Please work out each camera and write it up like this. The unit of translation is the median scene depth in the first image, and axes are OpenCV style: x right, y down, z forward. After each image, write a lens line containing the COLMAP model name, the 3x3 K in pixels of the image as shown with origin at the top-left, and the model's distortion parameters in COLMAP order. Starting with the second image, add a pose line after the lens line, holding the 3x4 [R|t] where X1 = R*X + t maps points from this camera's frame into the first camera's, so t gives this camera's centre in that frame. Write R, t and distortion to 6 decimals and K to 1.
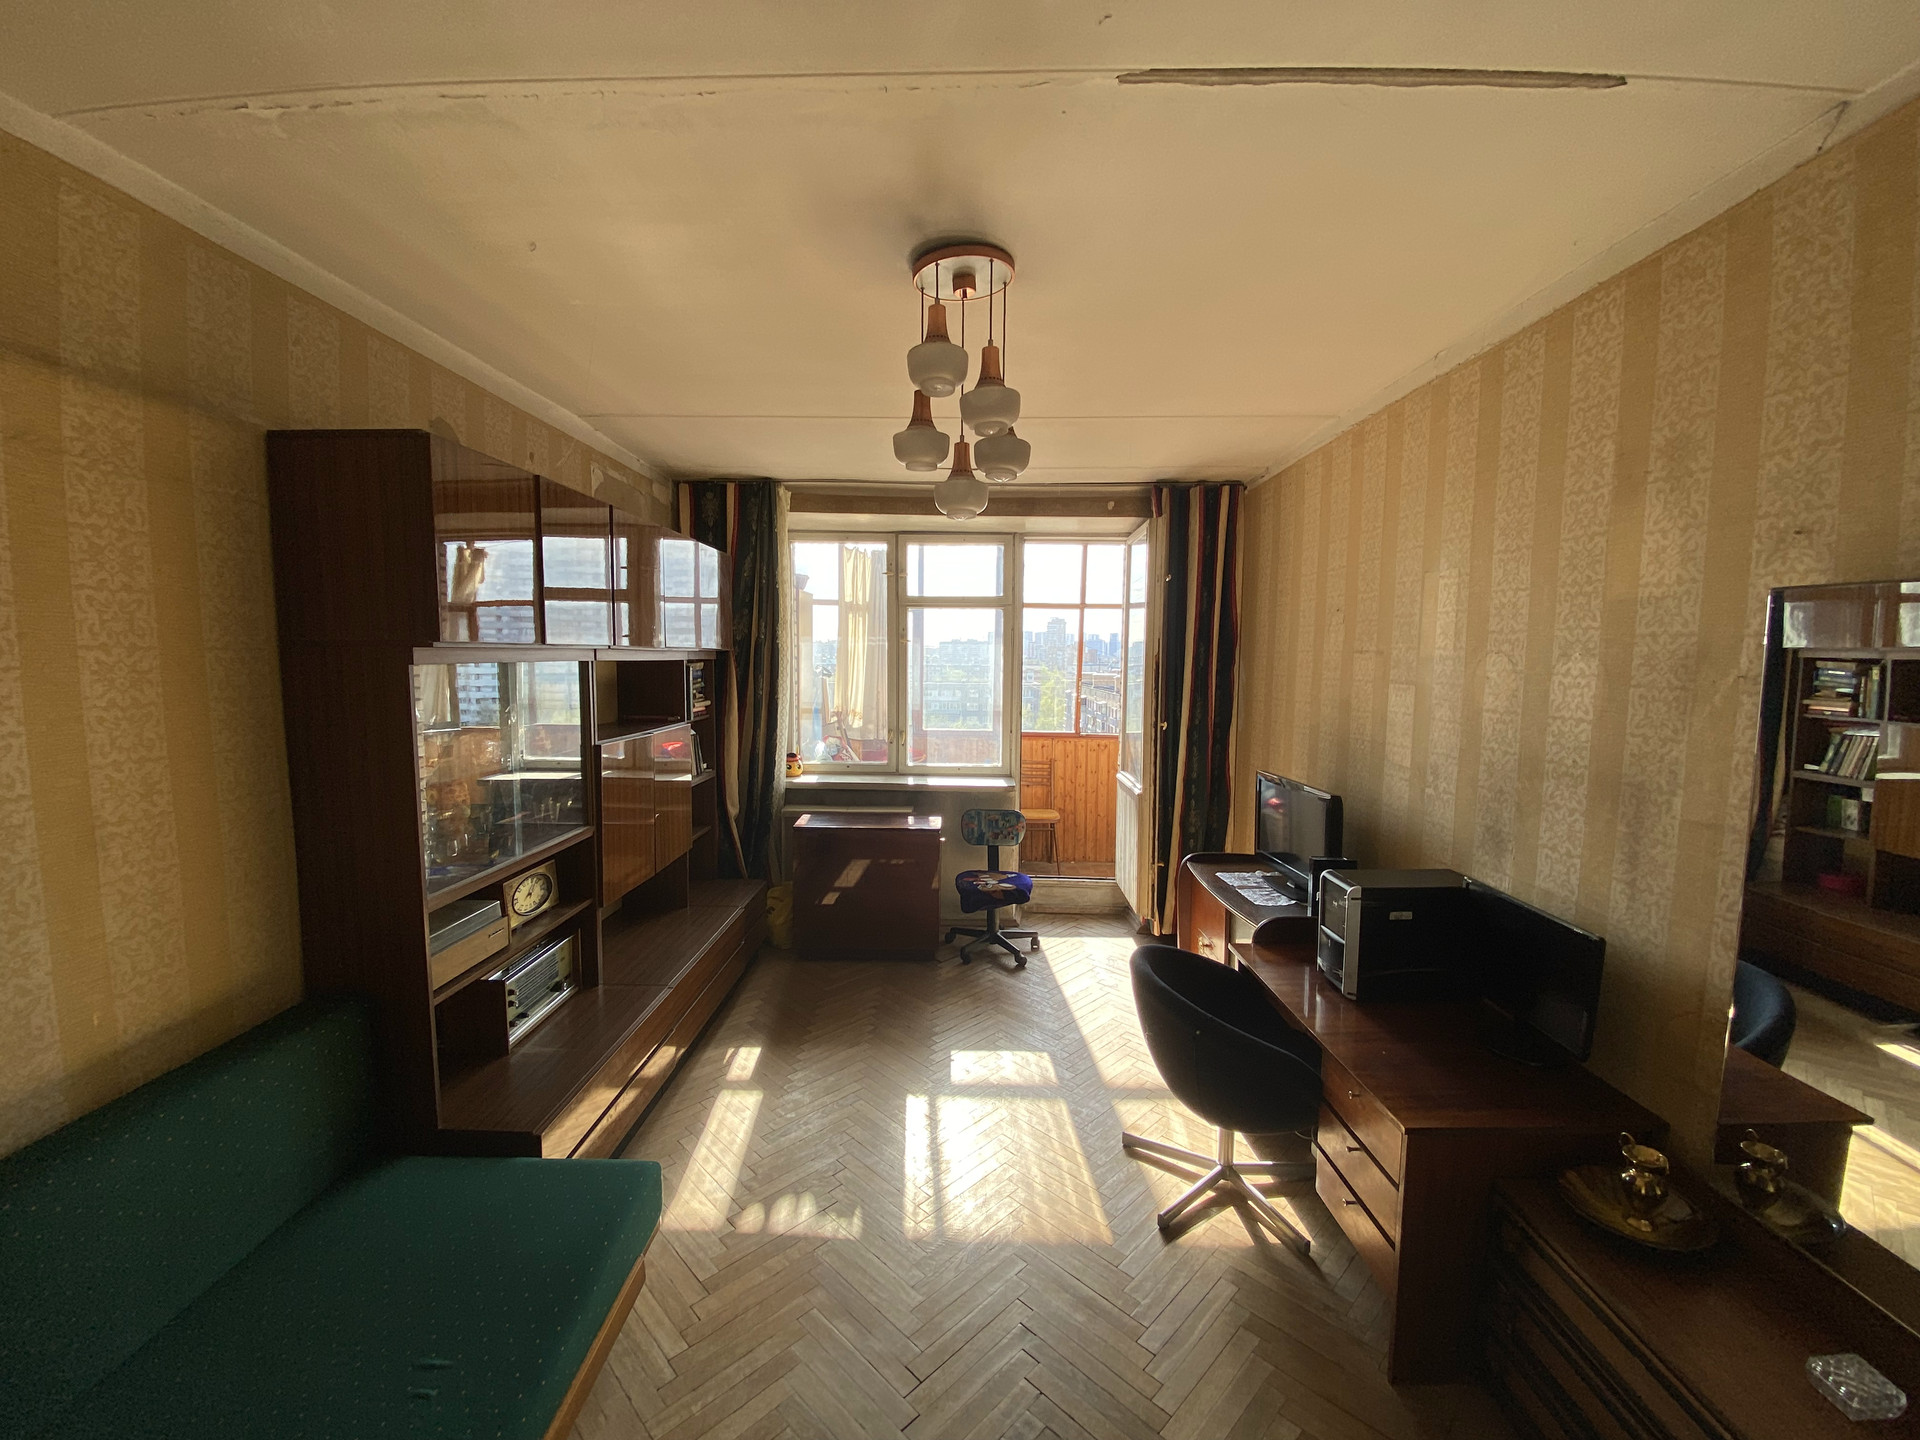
lens RADIAL K [[773.7, 0, 930.3], [0, 773.7, 710.4], [0, 0, 1]] dist [0.003424, -0.013148]
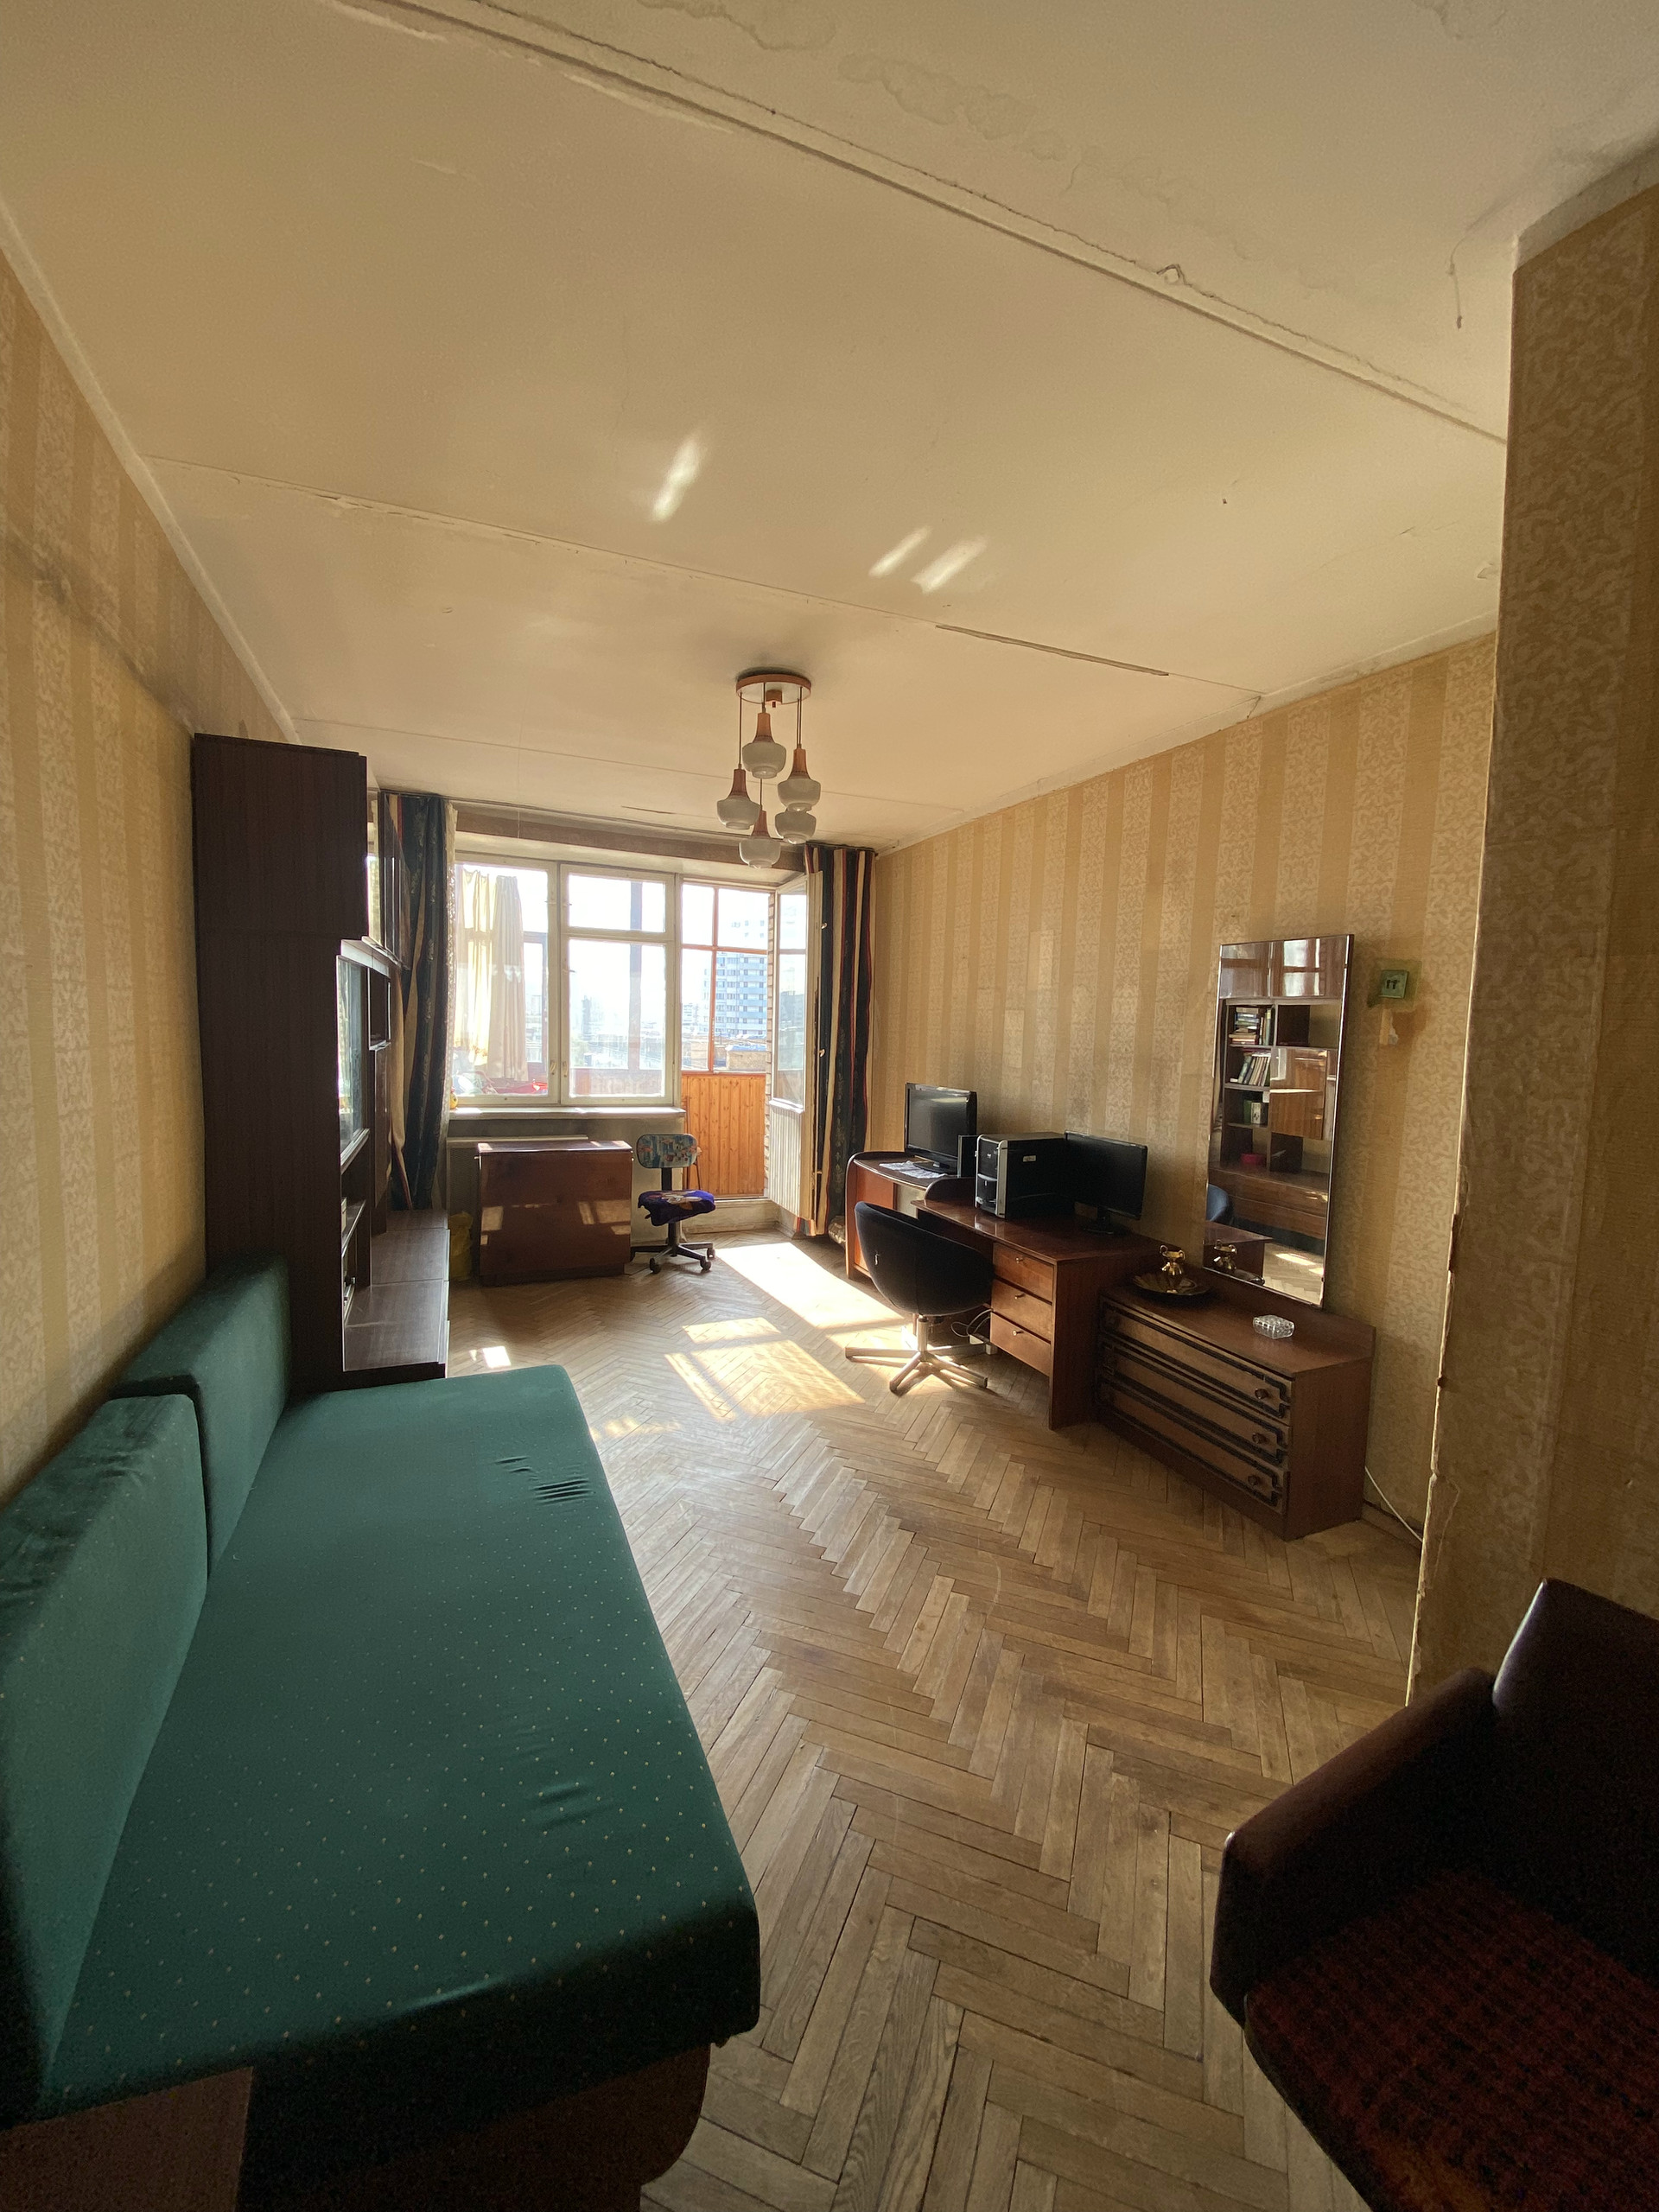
lens RADIAL K [[919.8, 0, 782.6], [0, 919.8, 1079.0], [0, 0, 1]] dist [0.007148, -0.008966]
pose [[0.918121, -0.004698, 0.396273, -0.487081], [0.006838, 0.999969, -0.003989, 0.105266], [-0.396242, 0.006372, 0.918124, -0.404582]]
